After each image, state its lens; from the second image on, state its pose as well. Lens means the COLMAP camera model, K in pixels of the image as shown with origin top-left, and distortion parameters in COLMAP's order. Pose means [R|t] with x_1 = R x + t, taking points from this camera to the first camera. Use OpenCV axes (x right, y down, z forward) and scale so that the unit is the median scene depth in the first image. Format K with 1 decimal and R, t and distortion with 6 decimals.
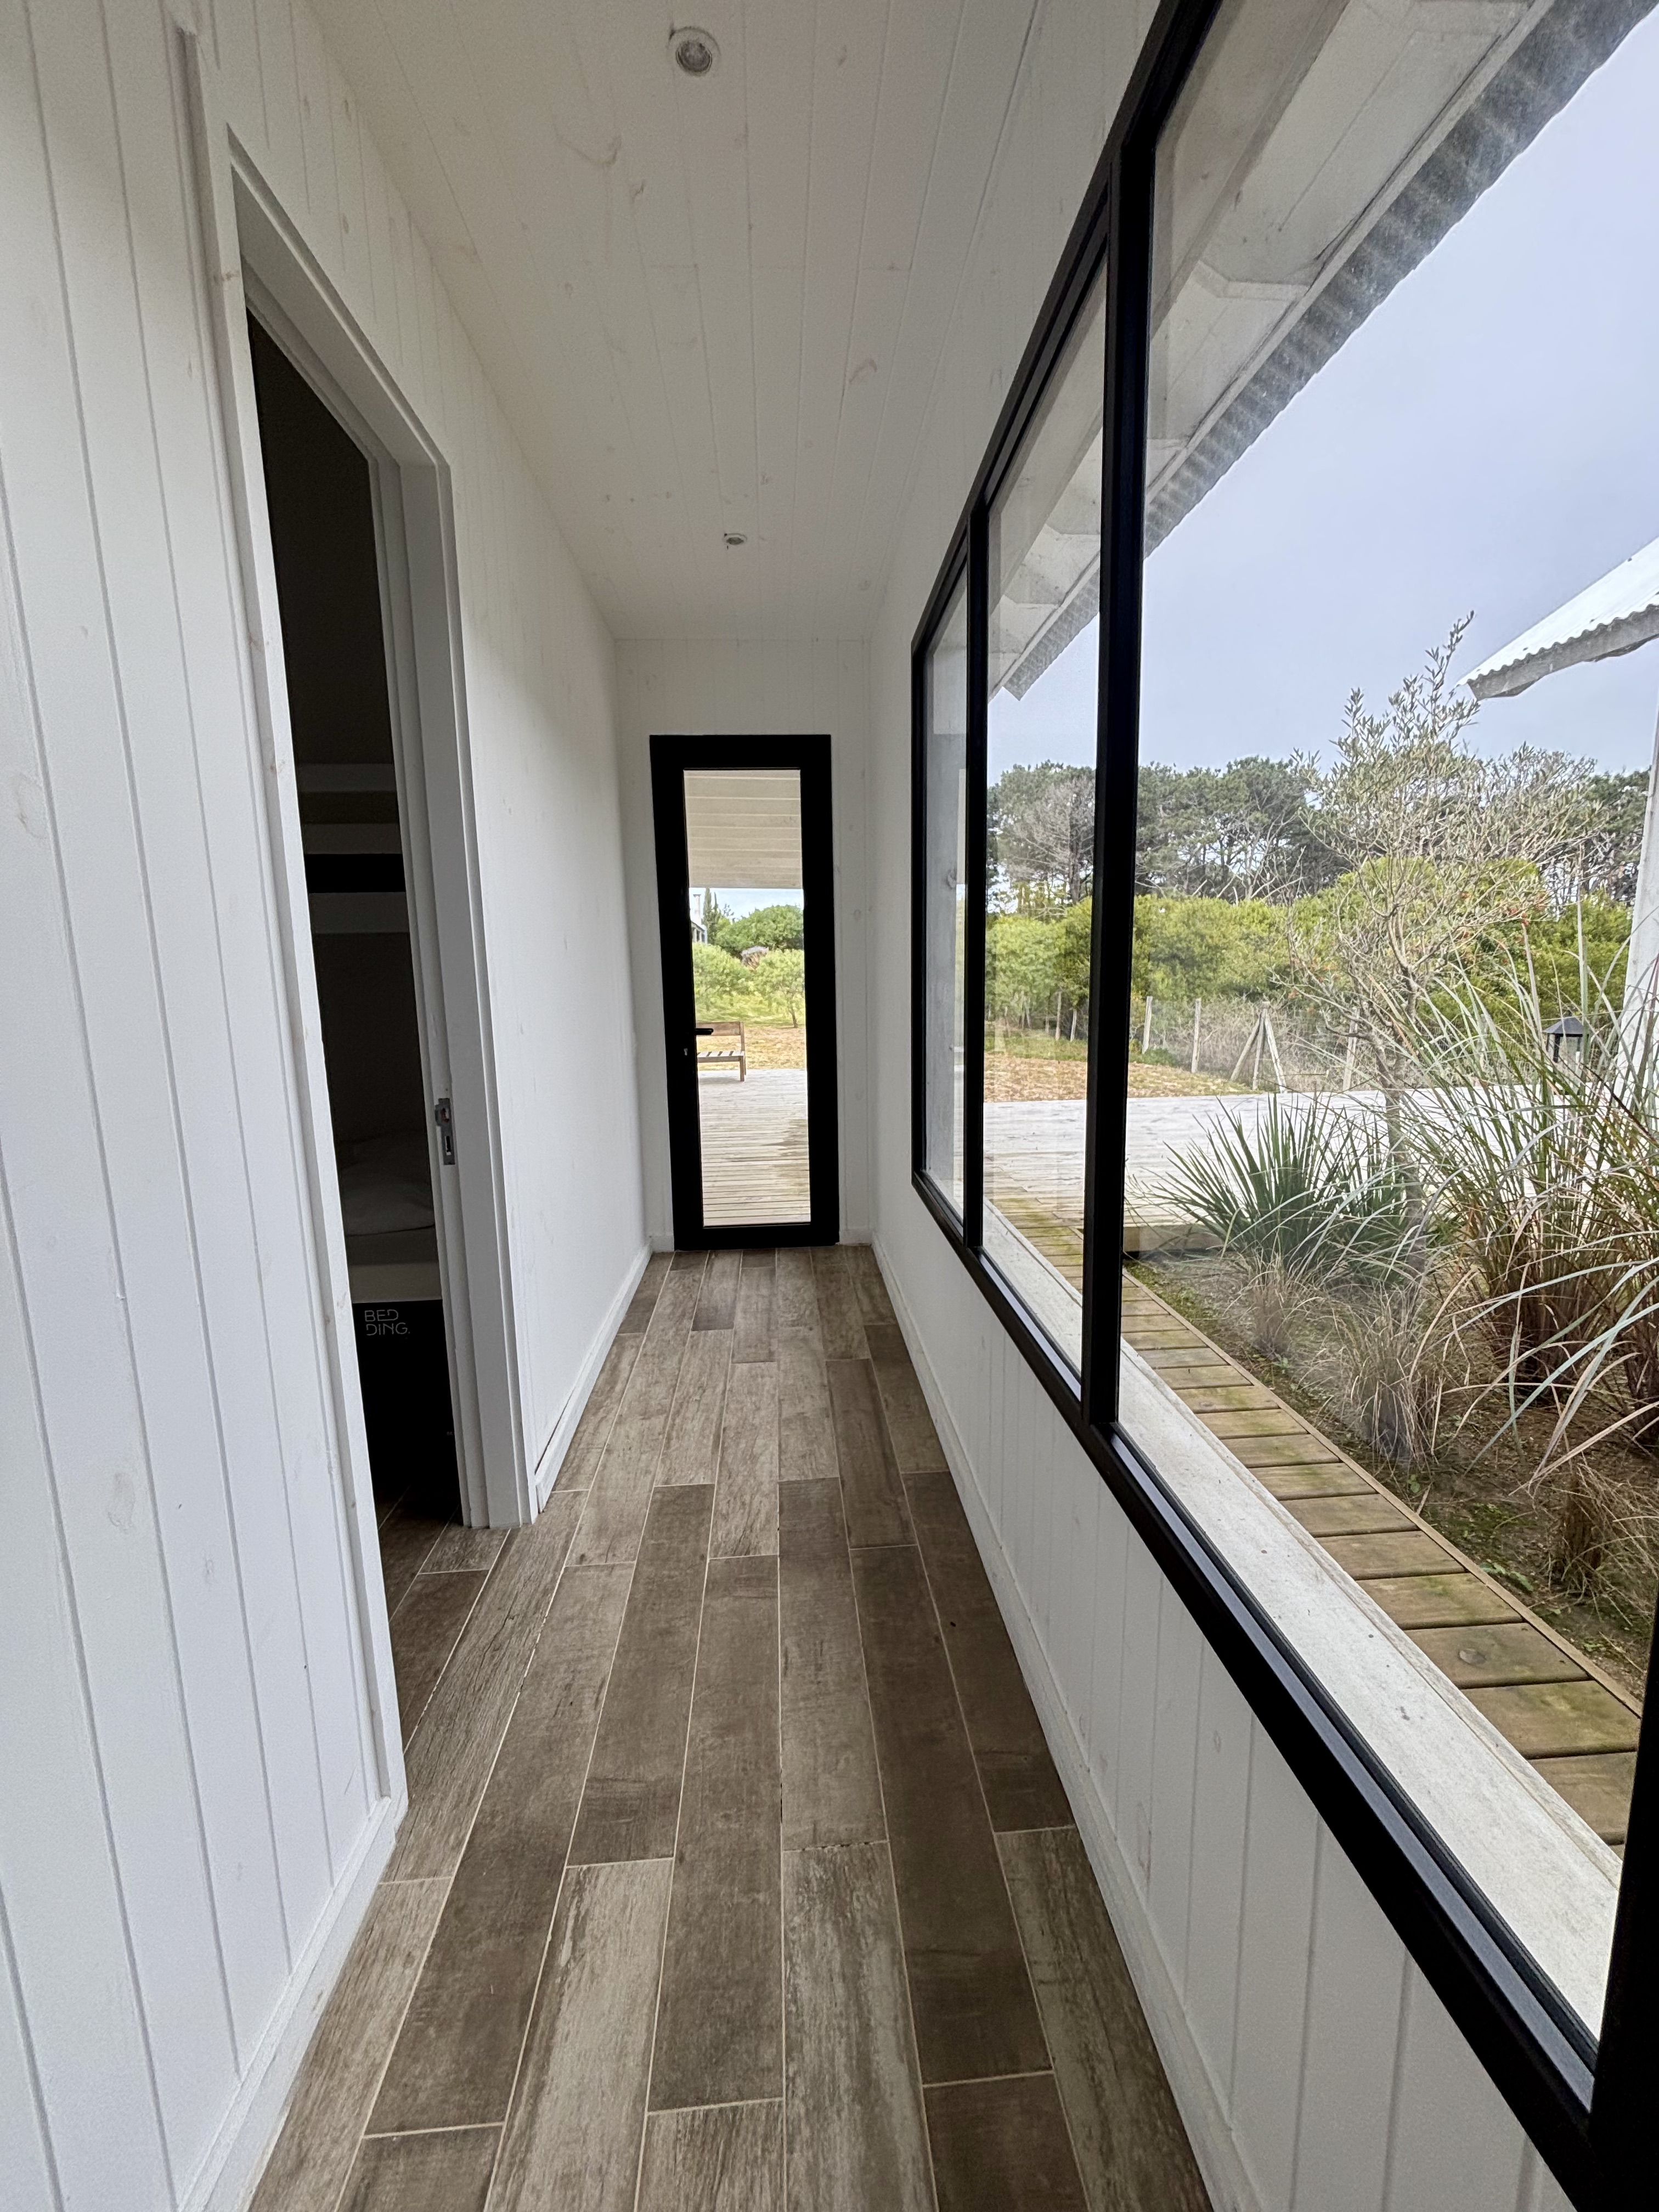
lens RADIAL K [[890.0, 0, 833.2], [0, 890.0, 1106.1], [0, 0, 1]] dist [-0.001044, 0.000824]
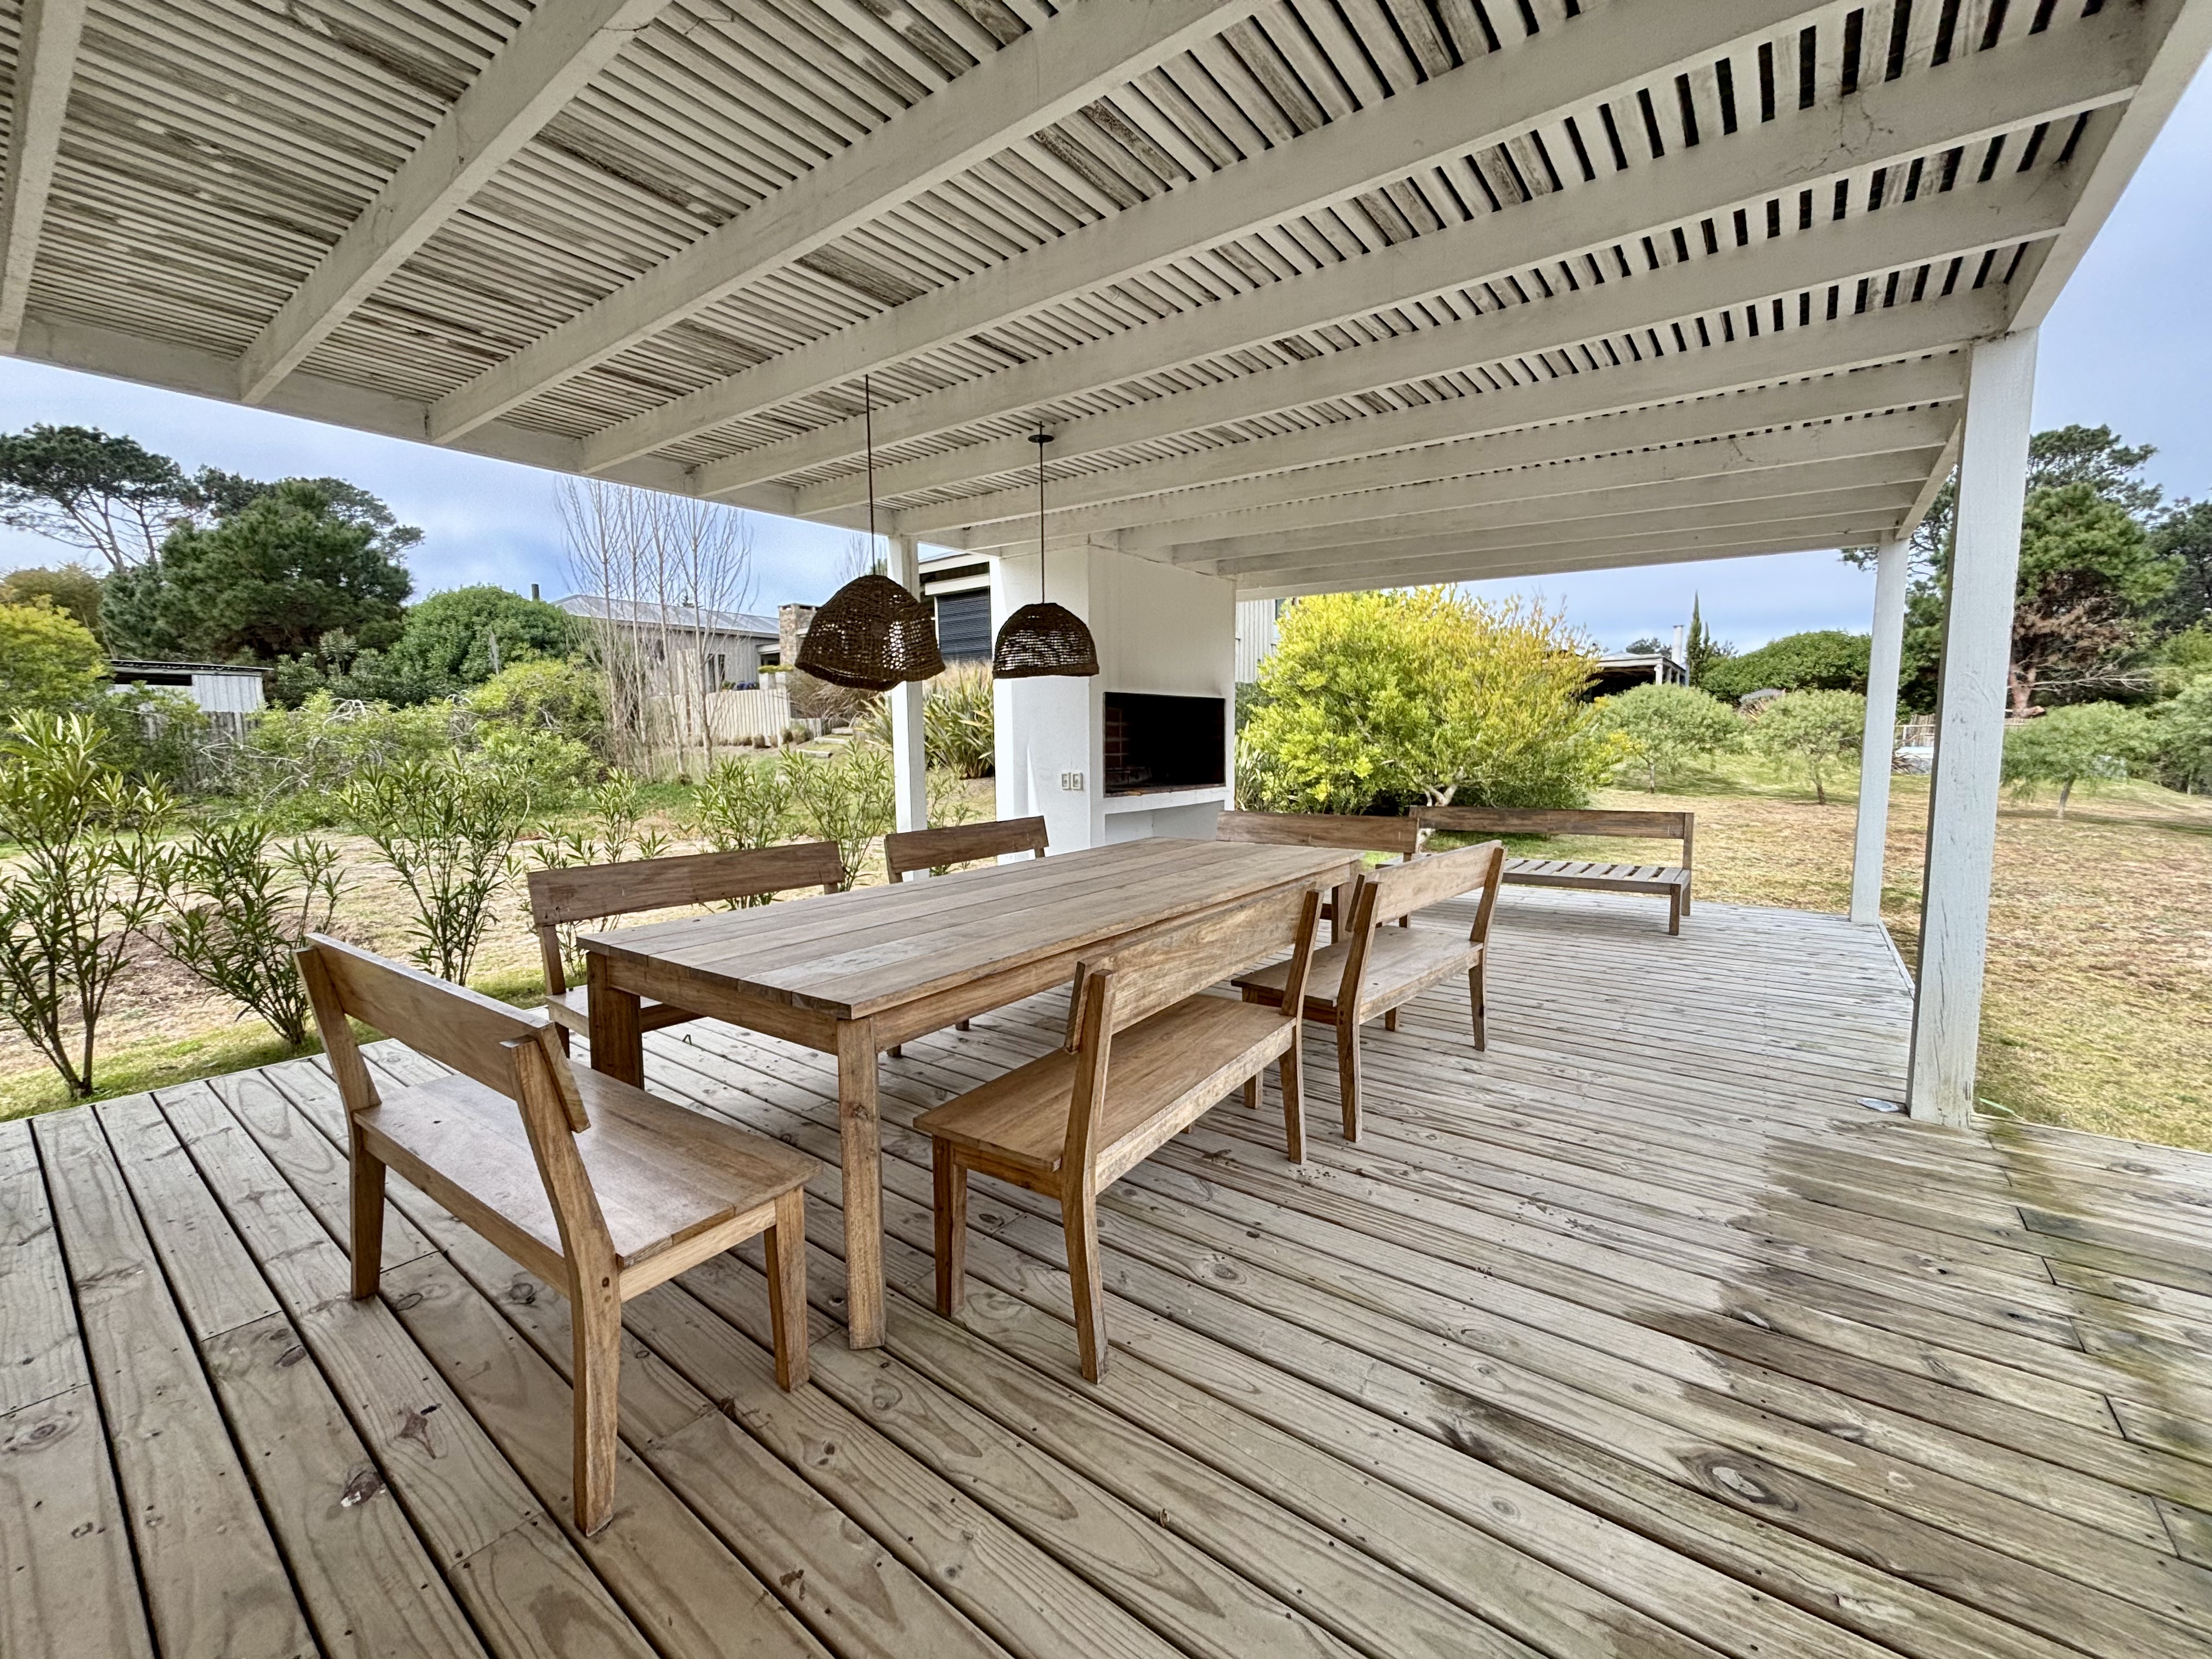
lens RADIAL K [[890.0, 0, 1106.1], [0, 890.0, 823.3], [0, 0, 1]] dist [-0.001044, 0.000824]
pose [[0.750870, 0.080858, -0.655481, -0.005466], [-0.104336, 0.994537, 0.003163, -0.018343], [0.652156, 0.066016, 0.755205, 0.127402]]
